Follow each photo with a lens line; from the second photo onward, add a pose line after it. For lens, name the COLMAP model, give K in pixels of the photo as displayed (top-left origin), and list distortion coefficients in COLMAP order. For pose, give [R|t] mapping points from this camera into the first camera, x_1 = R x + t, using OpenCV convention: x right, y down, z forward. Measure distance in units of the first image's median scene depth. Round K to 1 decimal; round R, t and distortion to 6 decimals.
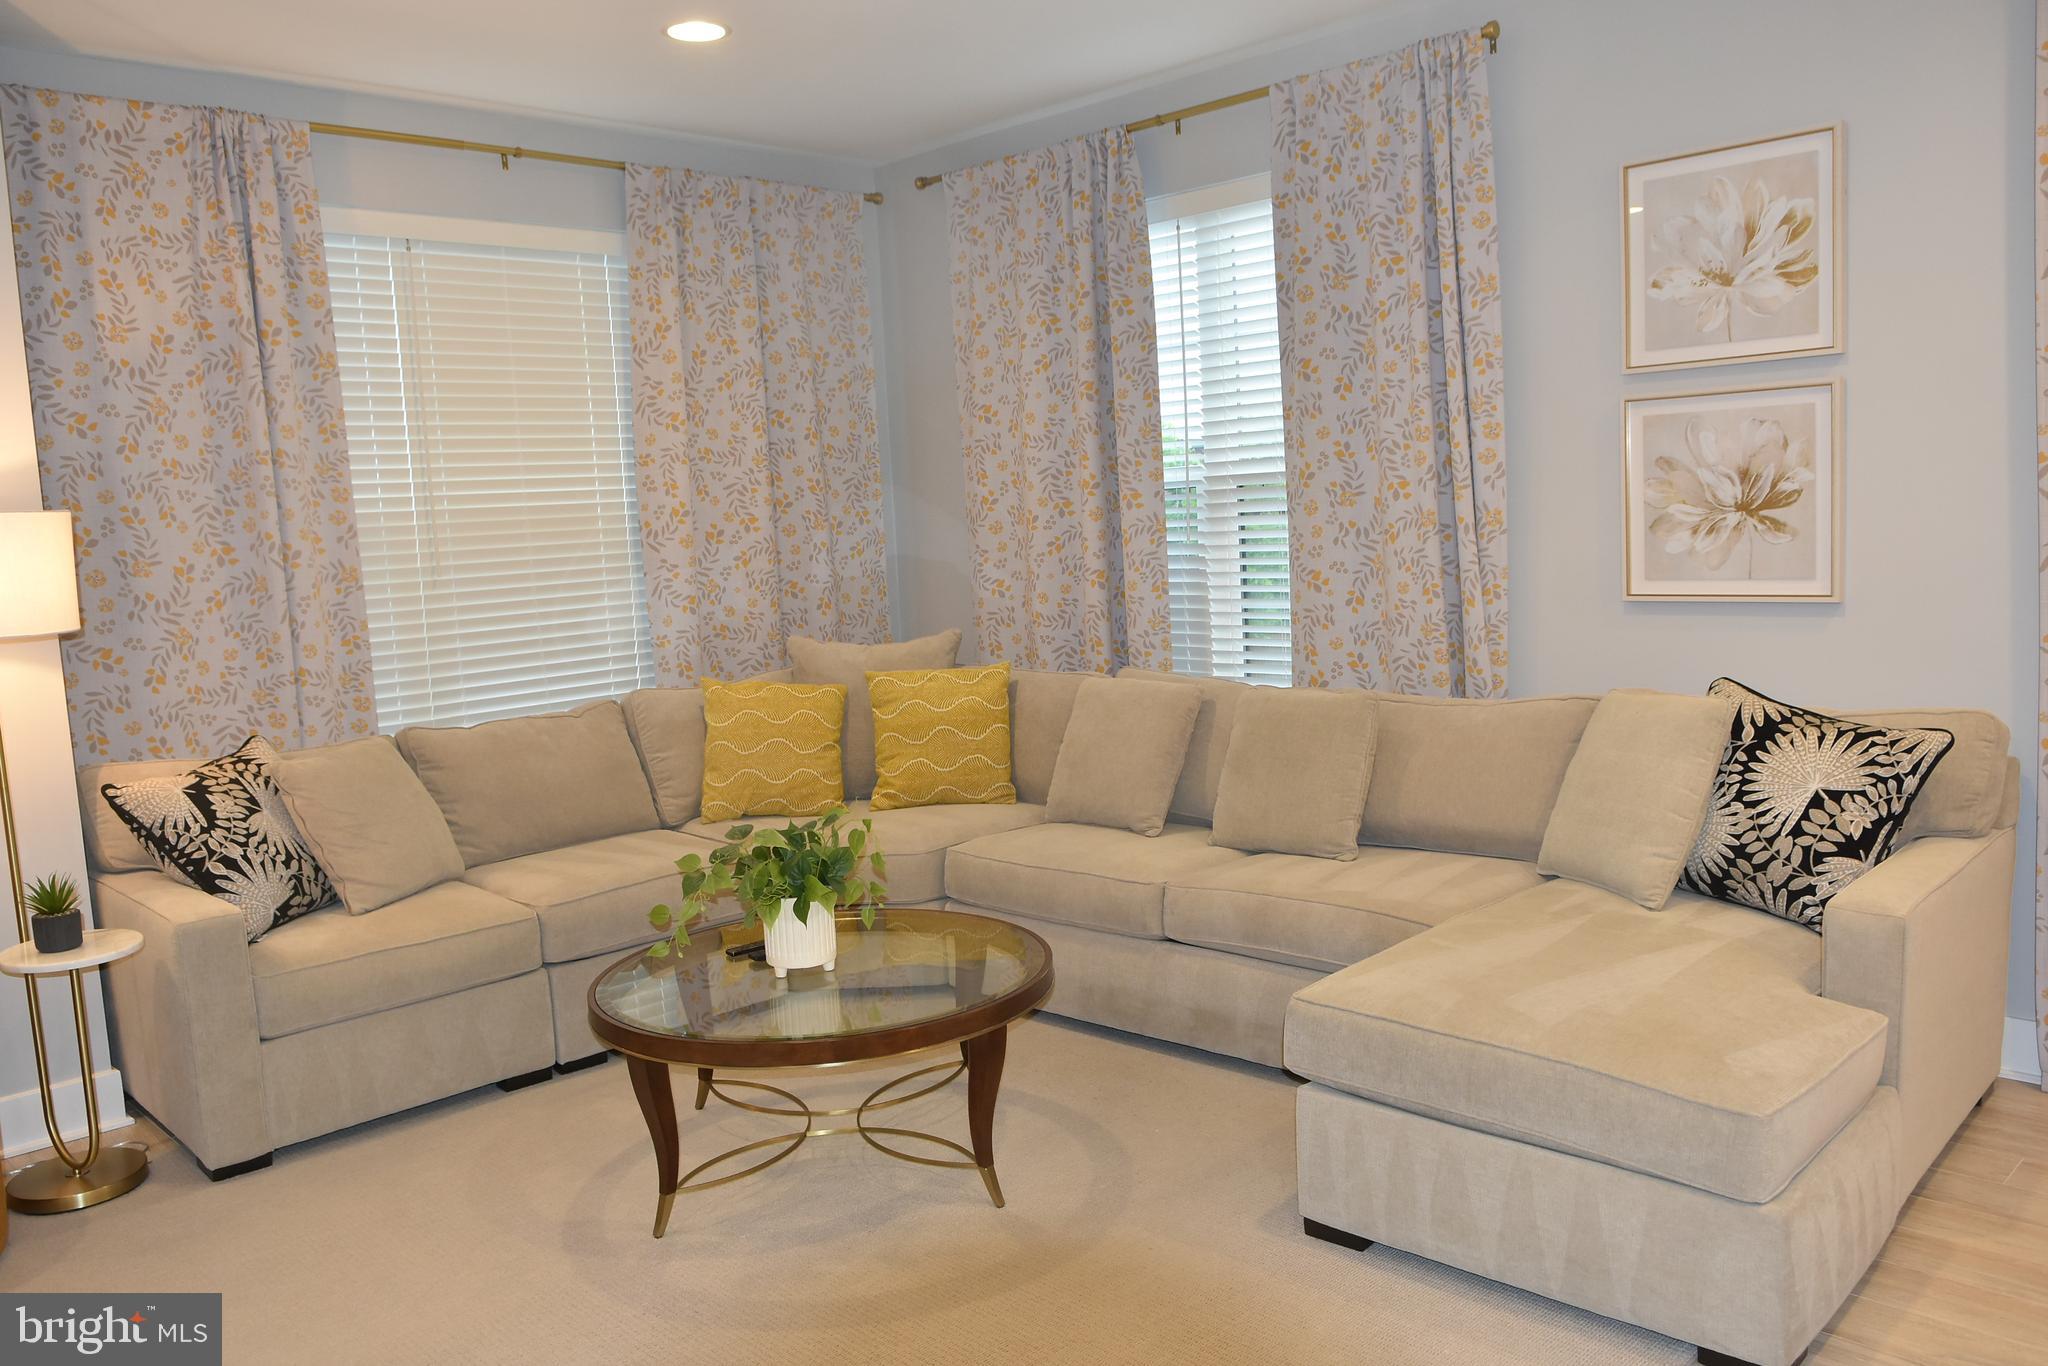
lens RADIAL K [[1570.8, 0, 1028.3], [0, 1570.8, 685.8], [0, 0, 1]] dist [-0.009018, -0.012874]
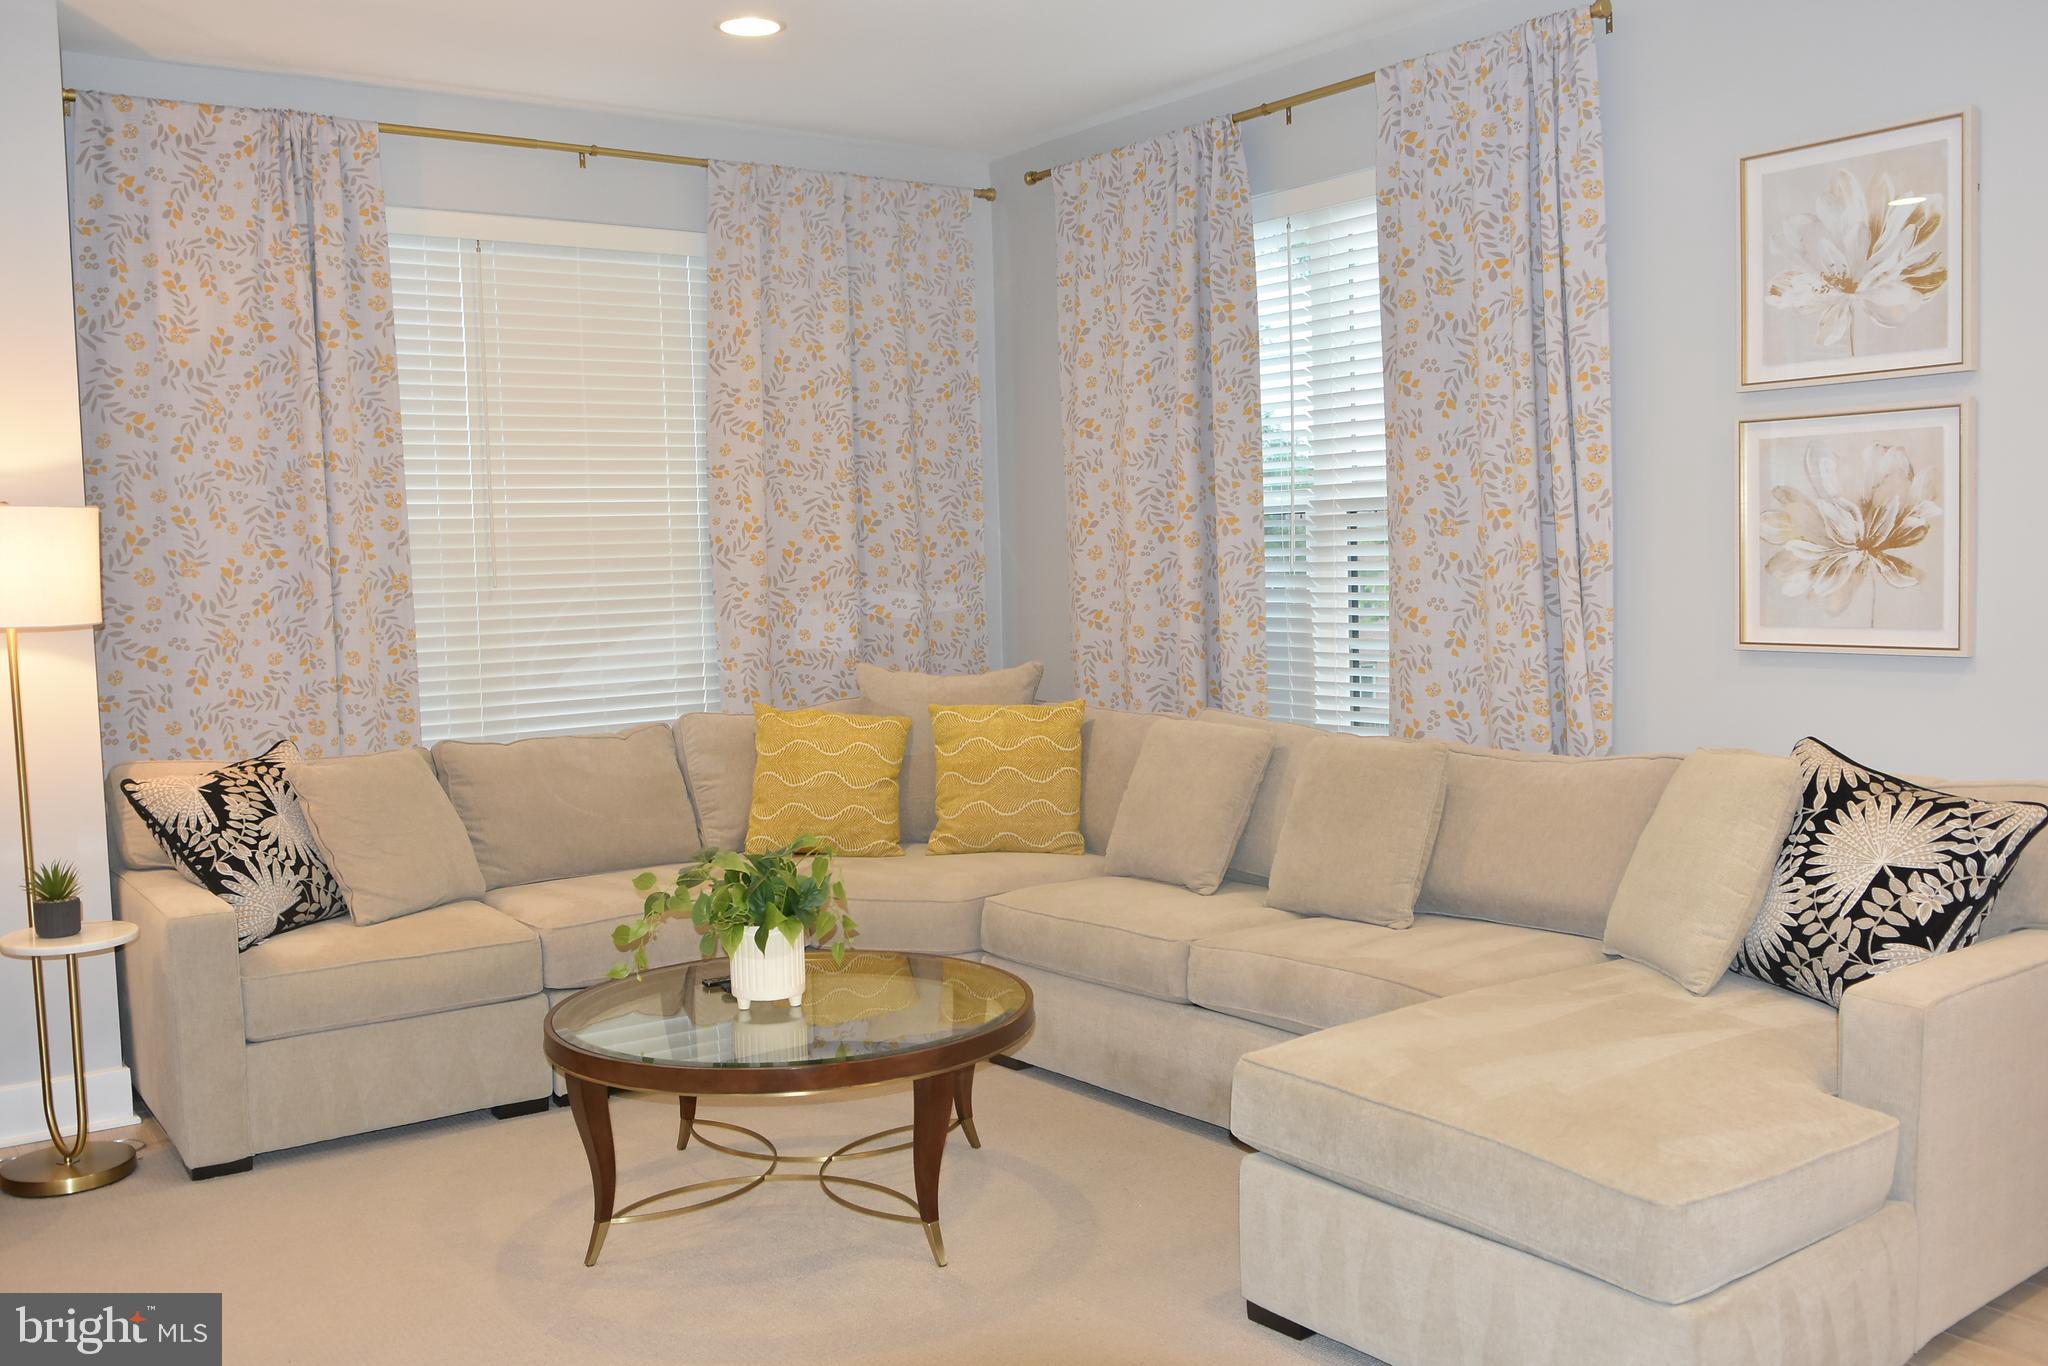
lens RADIAL K [[1823.0, 0, 1028.7], [0, 1823.0, 685.8], [0, 0, 1]] dist [-0.011087, -0.016652]
pose [[0.987287, 0.036164, -0.154777, 0.140729], [-0.041257, 0.998703, -0.029821, 0.011988], [0.153497, 0.035828, 0.987499, -0.058922]]
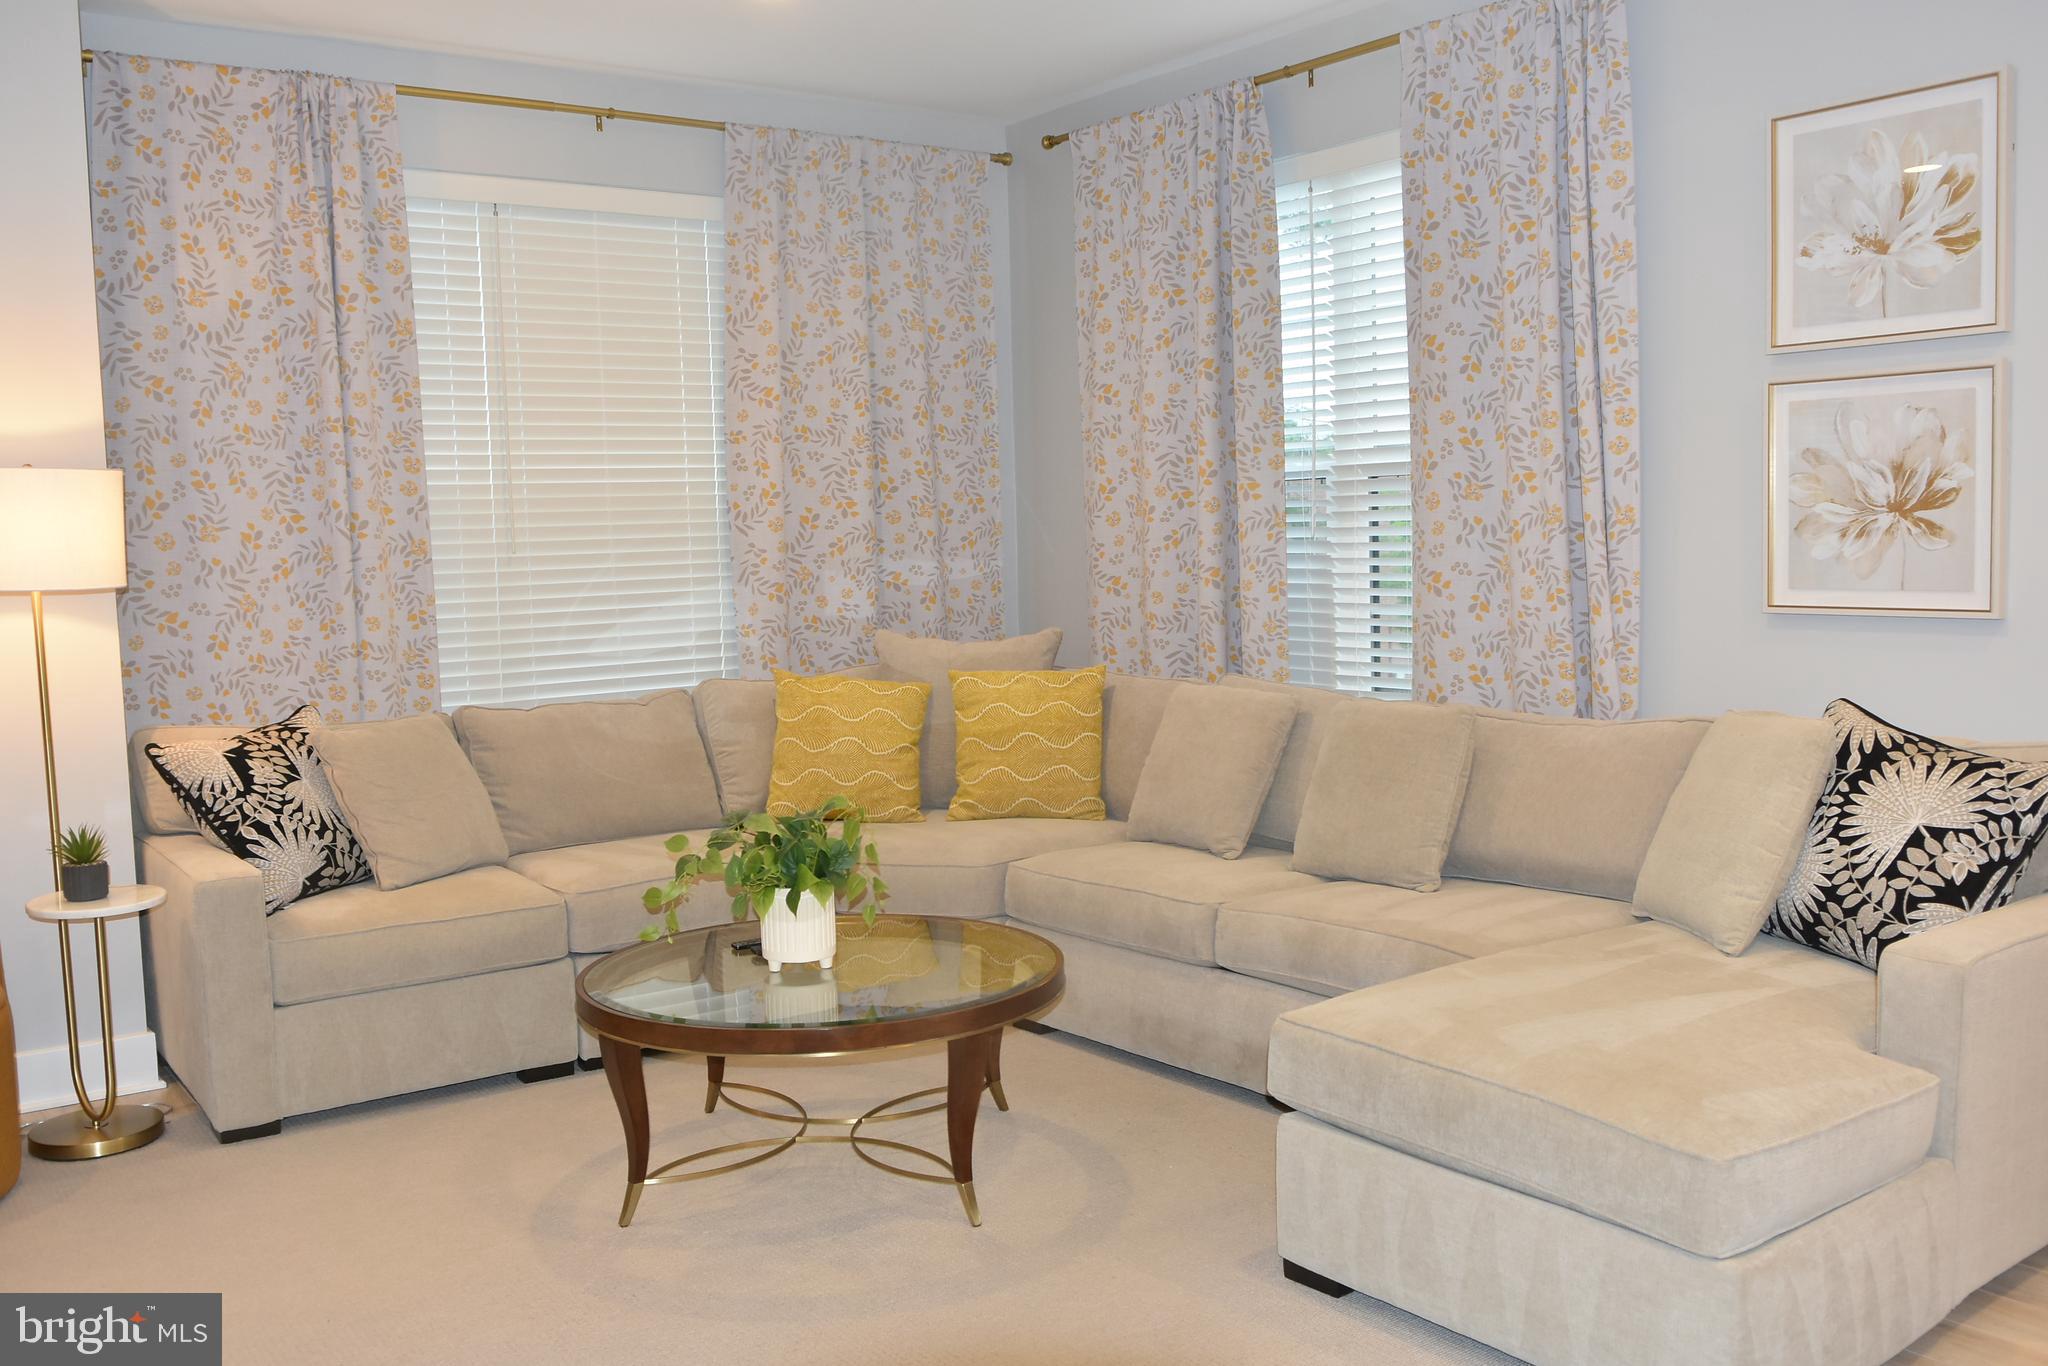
lens RADIAL K [[1823.0, 0, 1029.0], [0, 1823.0, 685.5], [0, 0, 1]] dist [-0.011087, -0.016652]
pose [[0.987654, 0.037965, -0.151978, 0.124155], [-0.040857, 0.999038, -0.015950, 0.018439], [0.151226, 0.021962, 0.988255, -0.059890]]
